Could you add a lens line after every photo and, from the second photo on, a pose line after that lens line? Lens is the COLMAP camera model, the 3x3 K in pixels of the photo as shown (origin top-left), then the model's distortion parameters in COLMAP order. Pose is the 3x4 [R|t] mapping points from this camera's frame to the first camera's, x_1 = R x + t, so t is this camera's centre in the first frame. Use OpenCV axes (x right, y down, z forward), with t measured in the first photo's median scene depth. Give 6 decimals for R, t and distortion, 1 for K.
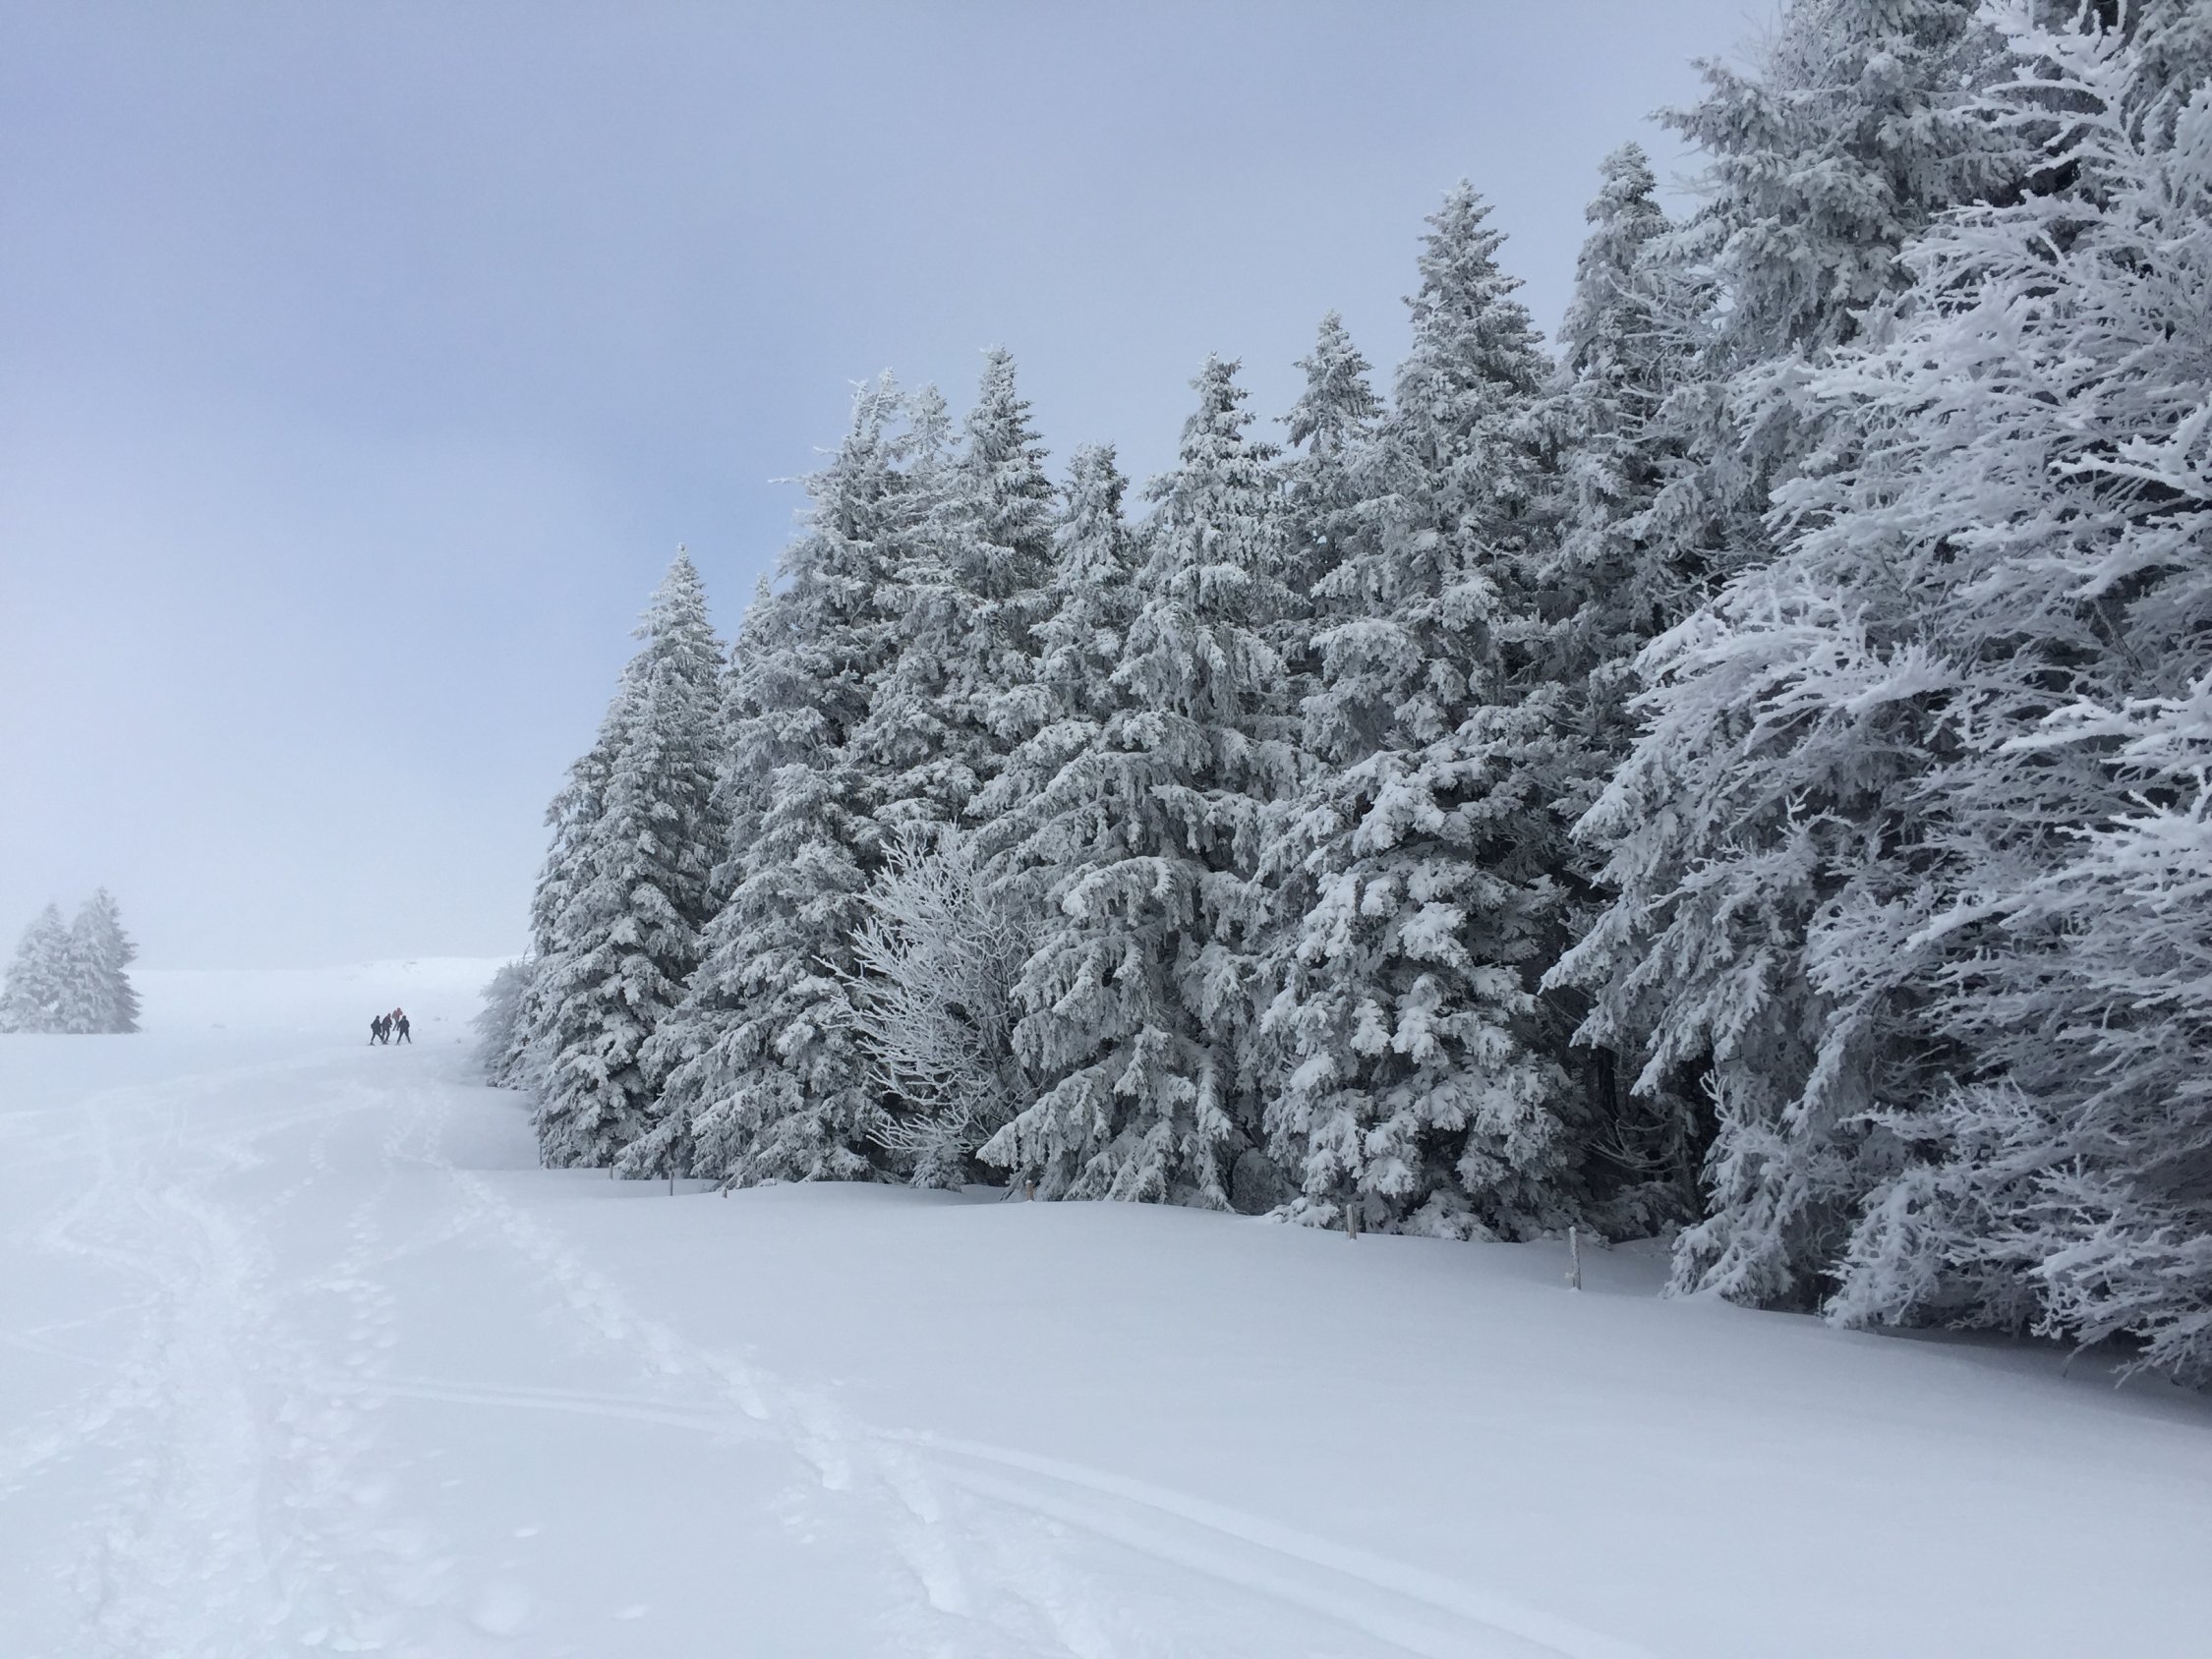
lens RADIAL K [[1878.6, 0, 1109.7], [0, 1878.6, 811.6], [0, 0, 1]] dist [-0.003205, -0.007010]
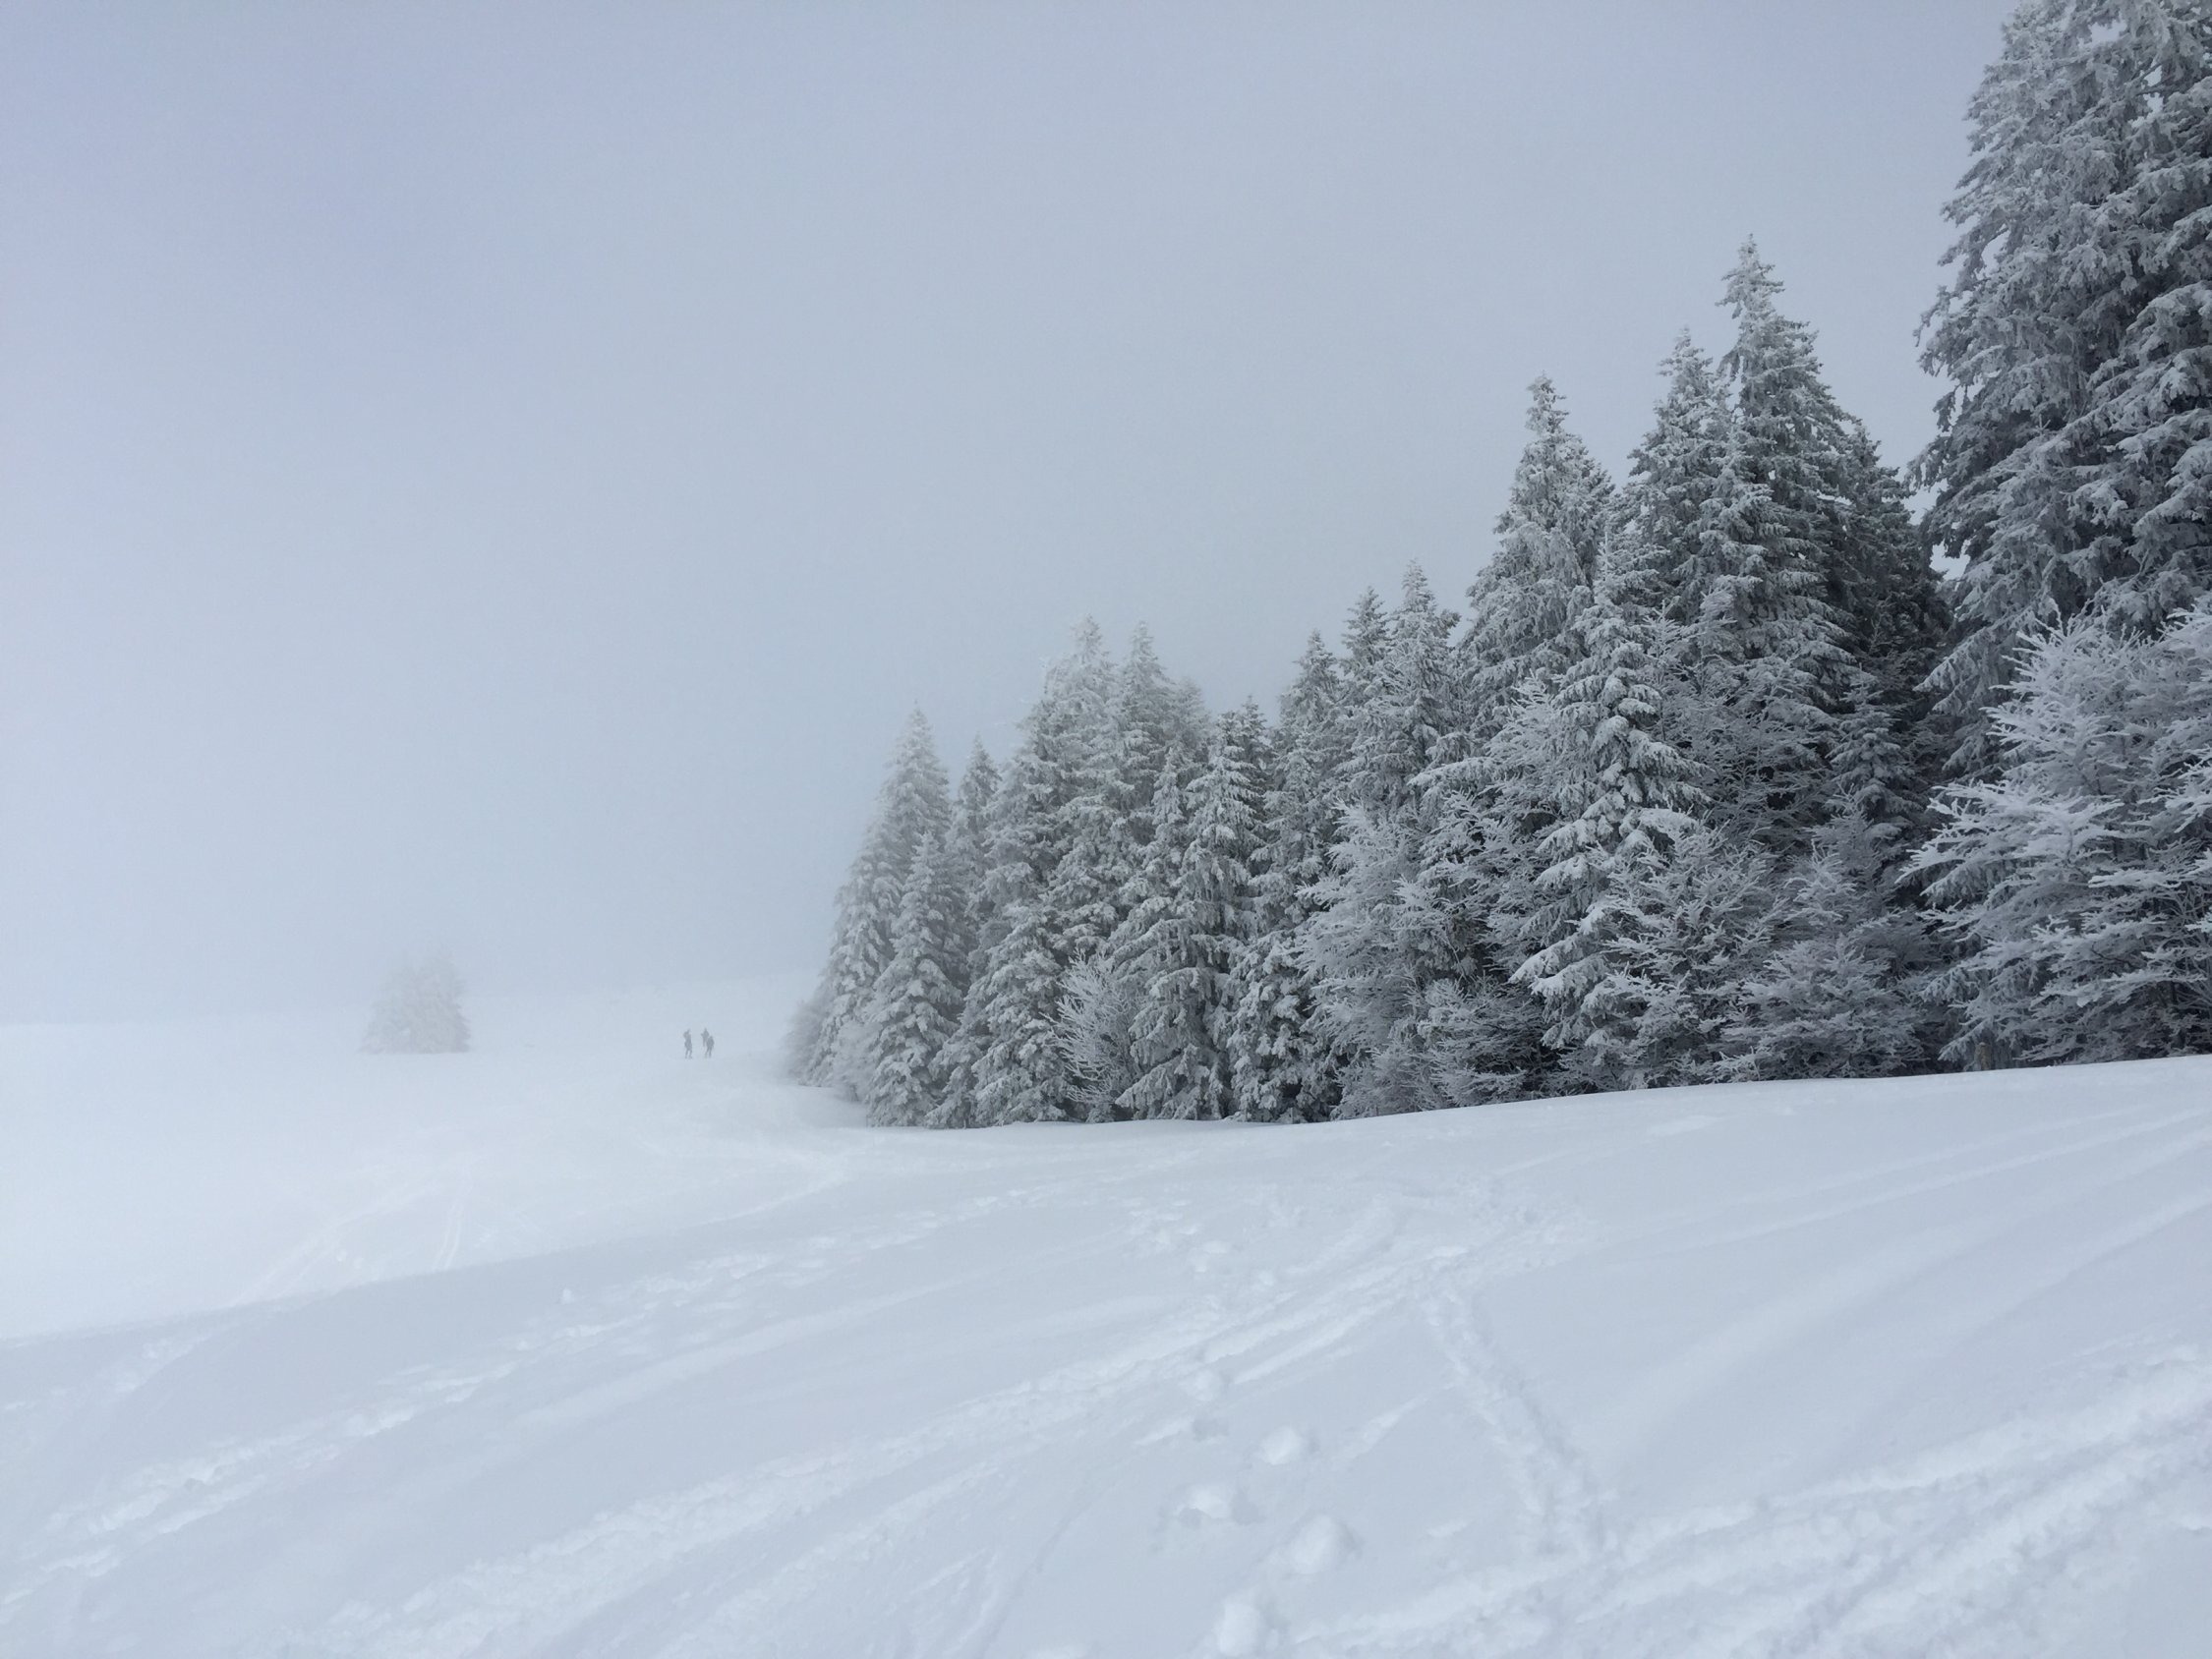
lens RADIAL K [[1878.6, 0, 1107.4], [0, 1878.6, 830.2], [0, 0, 1]] dist [-0.003205, -0.007010]
pose [[0.995467, -0.024880, -0.091793, 0.103791], [0.025500, 0.999659, 0.005589, -0.120872], [0.091623, -0.007905, 0.995762, -0.960247]]
